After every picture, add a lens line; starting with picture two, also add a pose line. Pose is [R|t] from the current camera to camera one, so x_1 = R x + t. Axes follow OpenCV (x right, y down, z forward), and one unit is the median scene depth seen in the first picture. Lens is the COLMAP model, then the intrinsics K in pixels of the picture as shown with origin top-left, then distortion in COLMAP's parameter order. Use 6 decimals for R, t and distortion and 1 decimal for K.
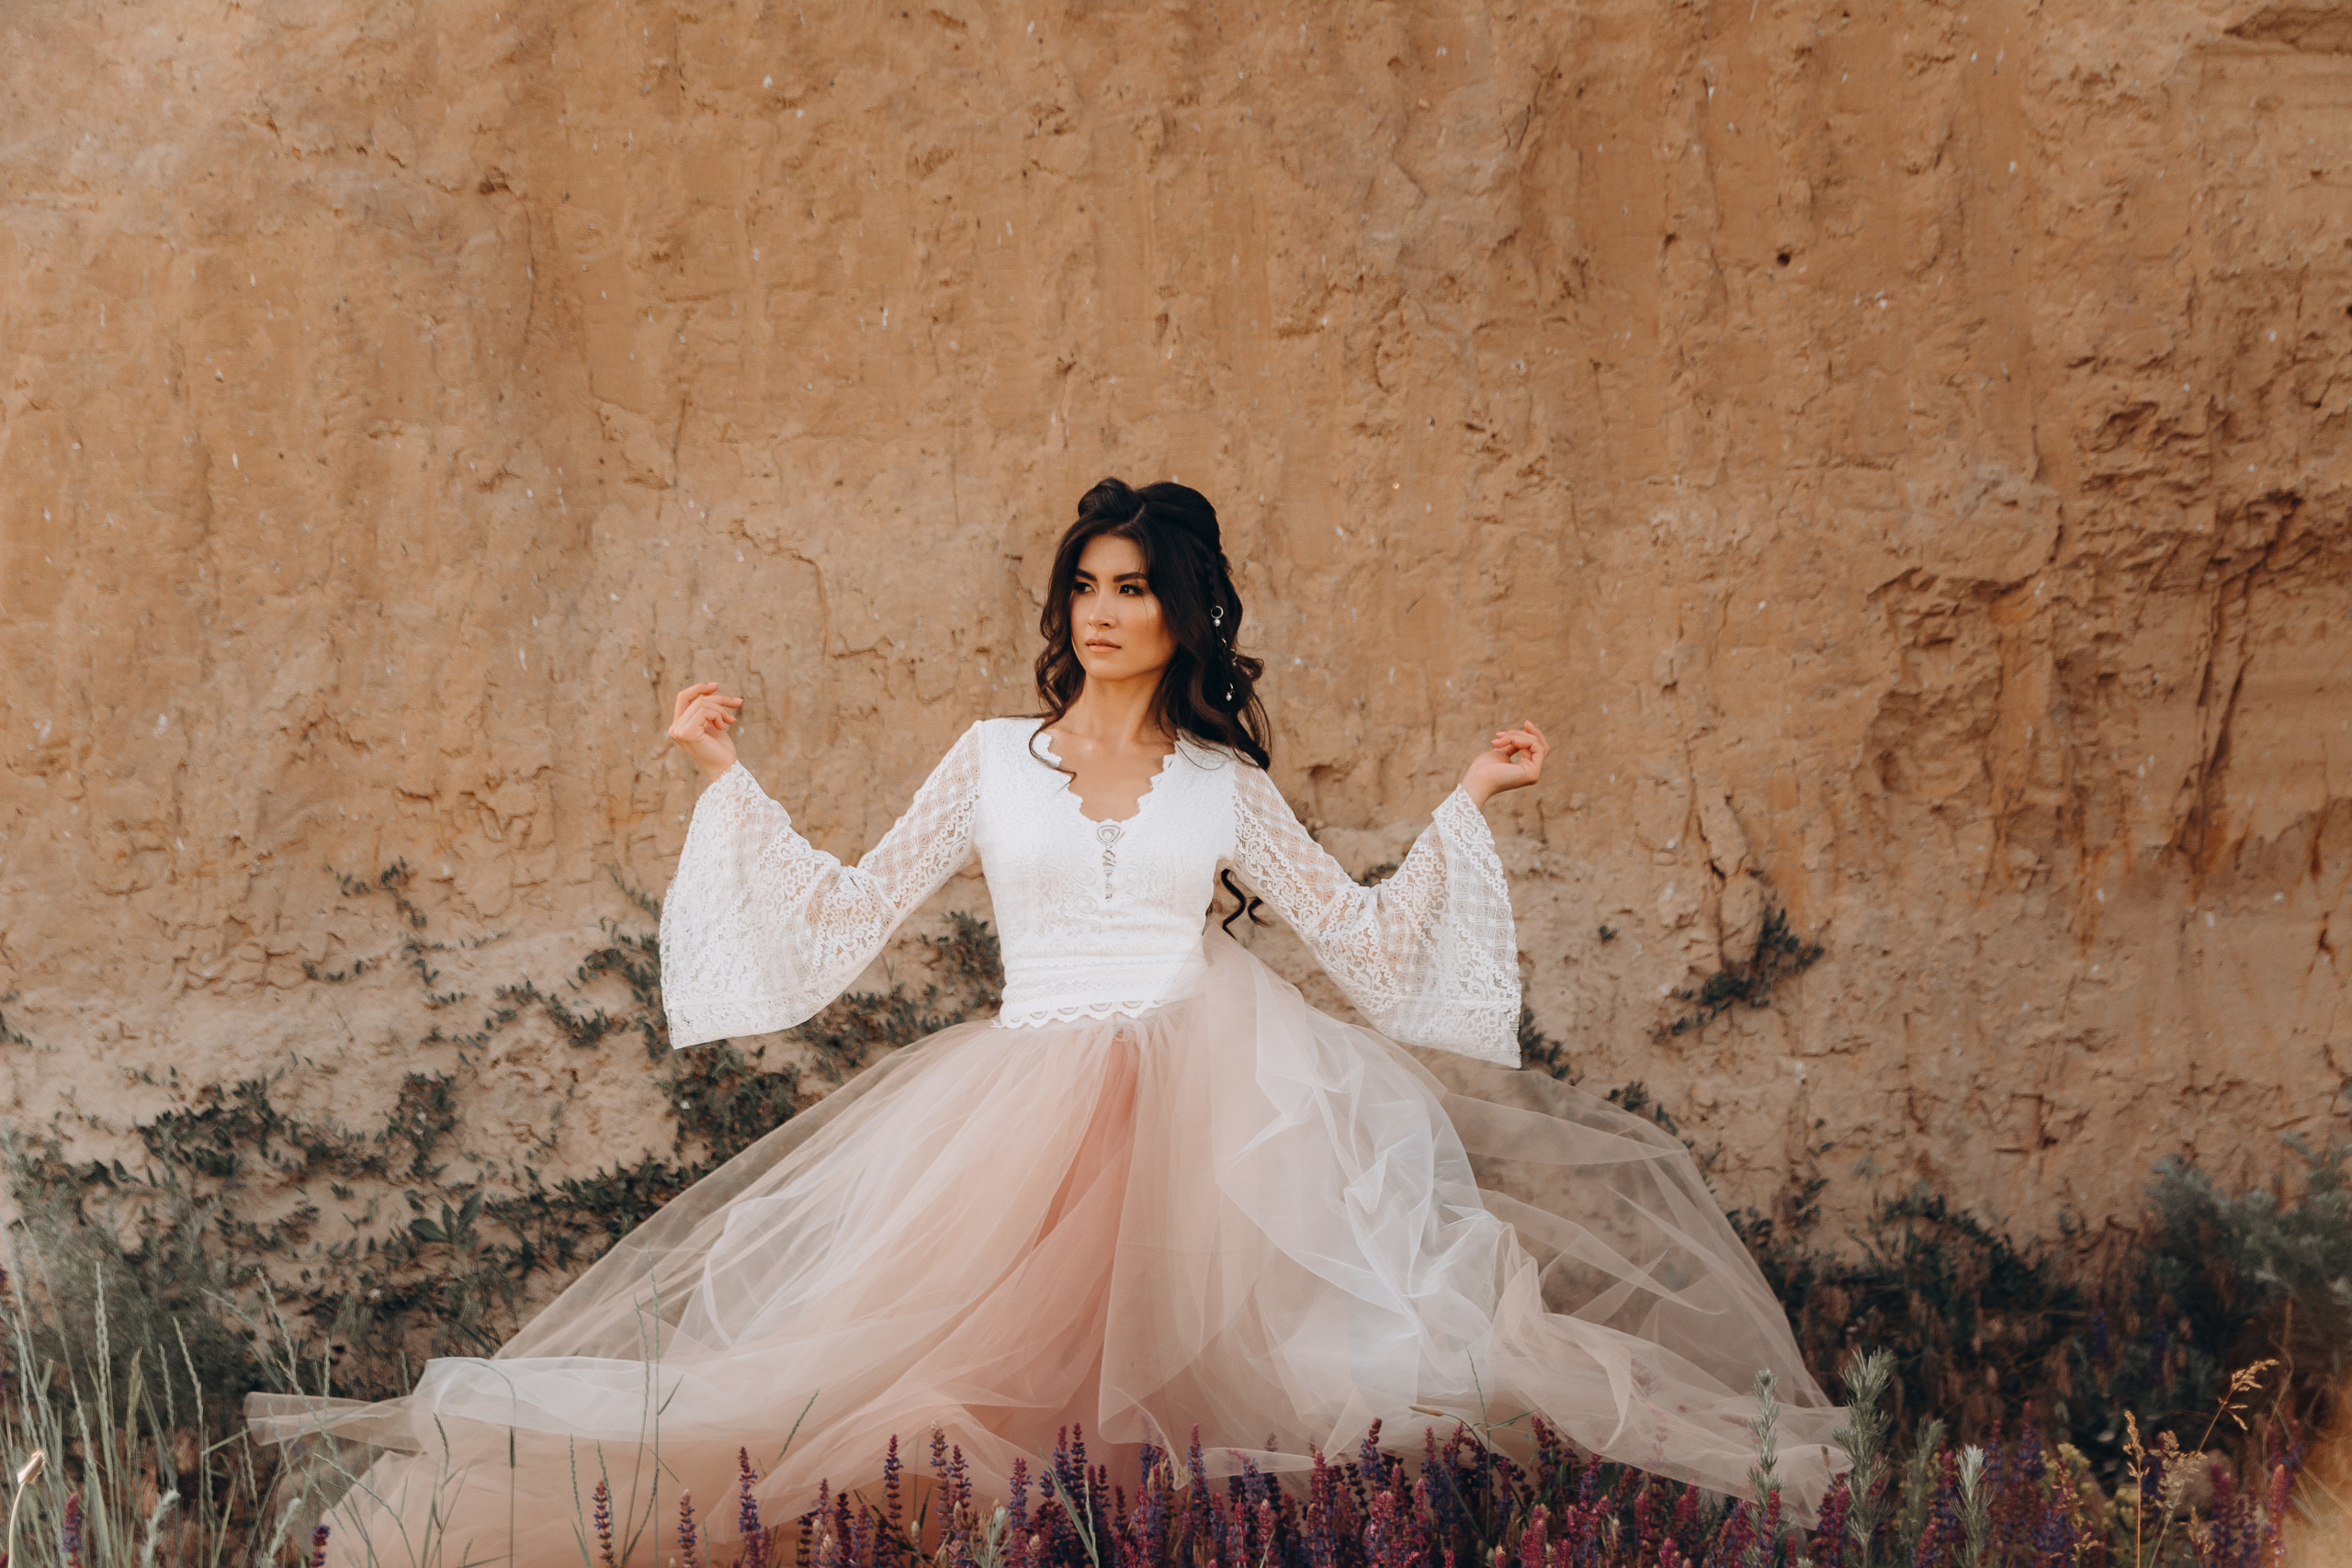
lens RADIAL K [[3029.9, 0, 1202.5], [0, 3029.9, 843.7], [0, 0, 1]] dist [0.083417, 0.000000]
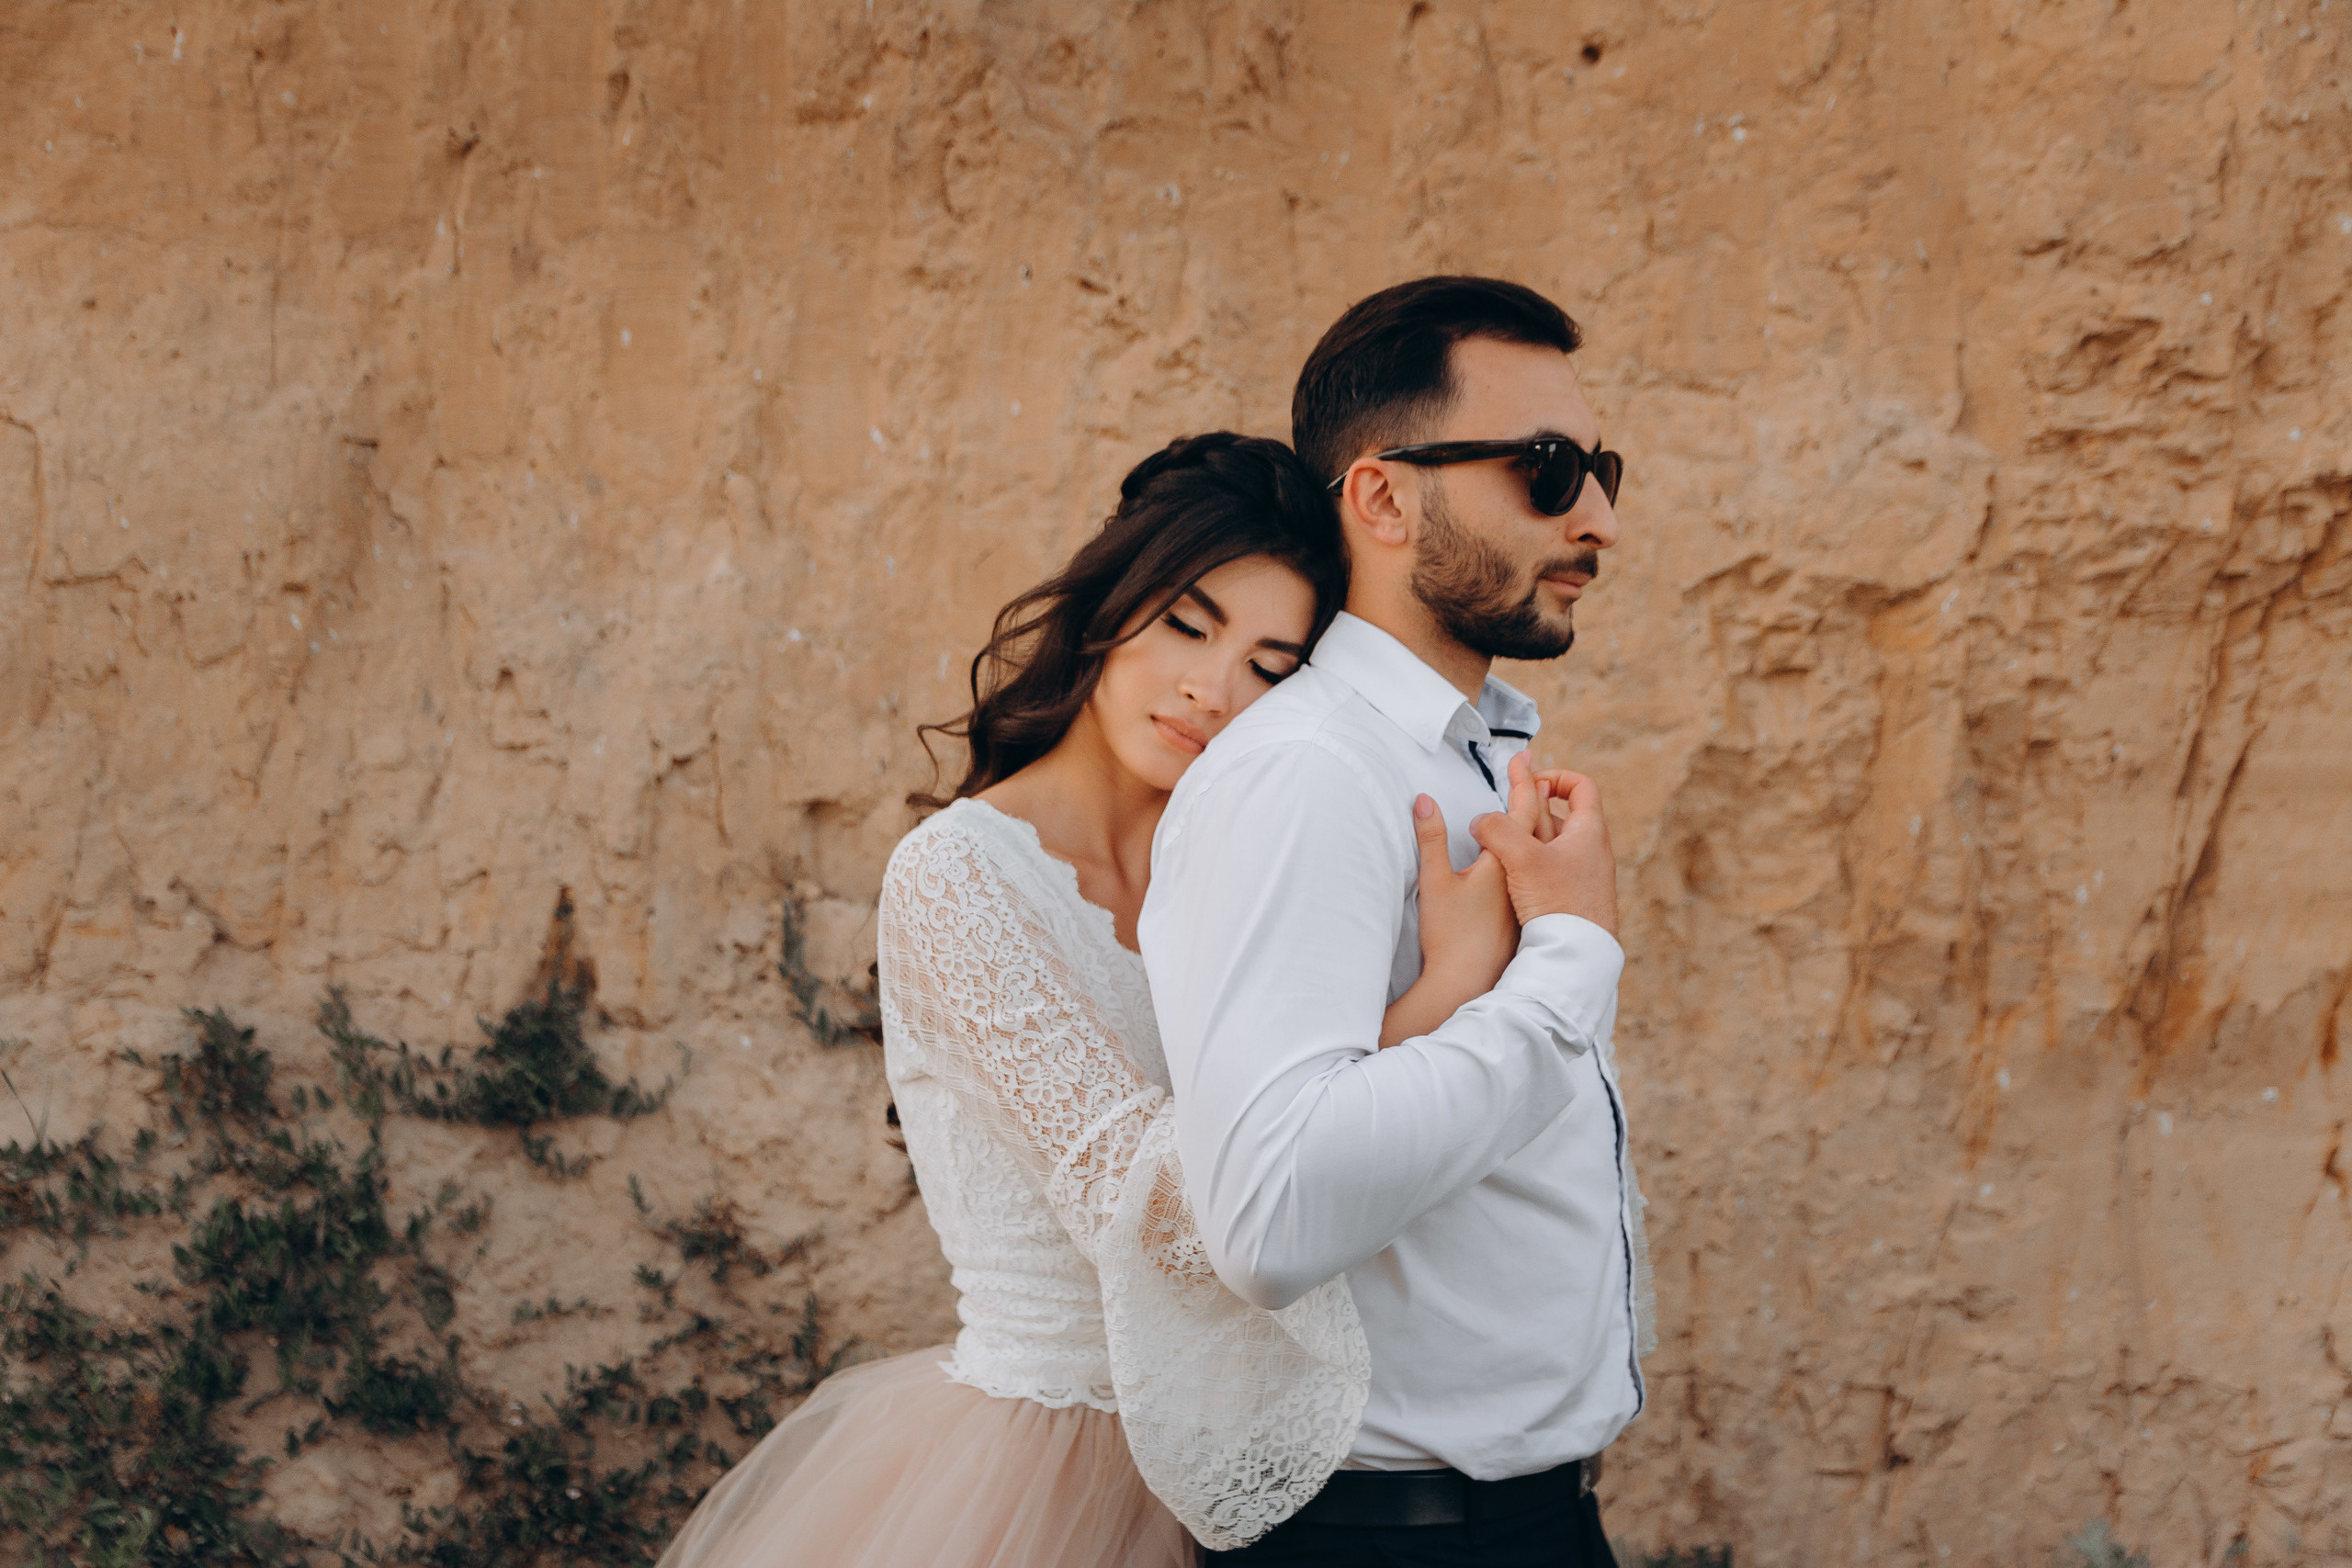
lens RADIAL K [[2854.1, 0, 1139.3], [0, 2854.1, 834.0], [0, 0, 1]] dist [0.054037, 0.000000]
pose [[0.997674, 0.059999, 0.032350, 0.088205], [-0.061819, 0.996370, 0.058528, -0.059257], [-0.028721, -0.060392, 0.997761, 0.400320]]
